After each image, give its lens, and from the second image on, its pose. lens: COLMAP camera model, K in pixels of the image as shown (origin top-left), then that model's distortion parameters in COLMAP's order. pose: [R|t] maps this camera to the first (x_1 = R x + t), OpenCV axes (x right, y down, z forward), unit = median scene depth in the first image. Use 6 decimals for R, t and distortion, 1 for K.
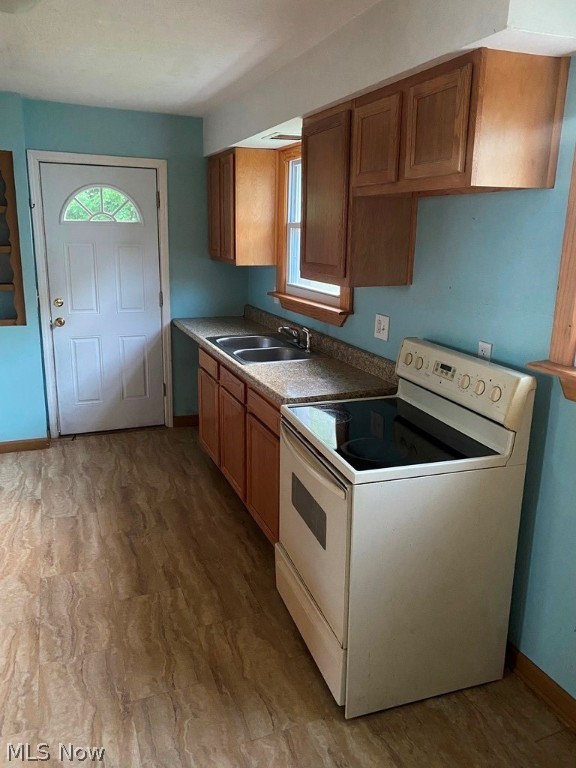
lens RADIAL K [[585.7, 0, 286.5], [0, 585.7, 382.0], [0, 0, 1]] dist [0.009203, 0.003193]
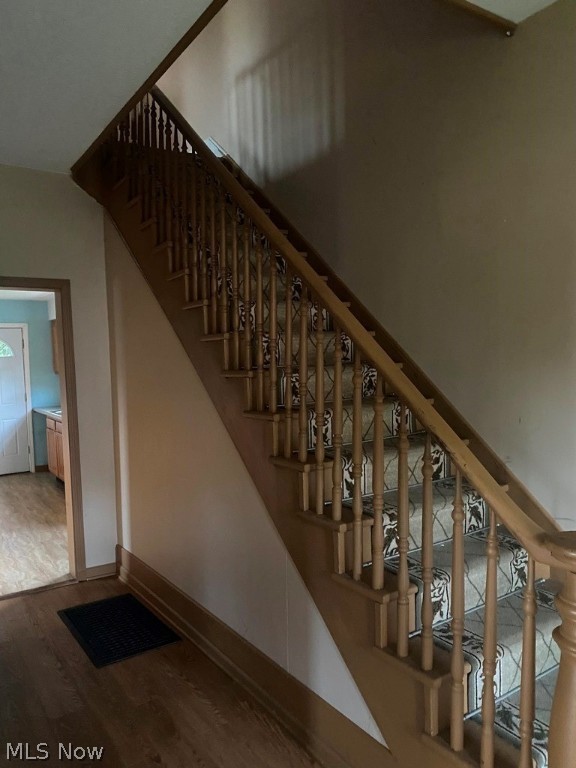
lens RADIAL K [[585.7, 0, 286.5], [0, 585.7, 382.0], [0, 0, 1]] dist [0.009203, 0.003193]
pose [[0.977743, -0.067614, 0.198614, 0.285241], [0.106708, 0.975324, -0.193278, 0.328022], [-0.180644, 0.210170, 0.960831, -1.179668]]
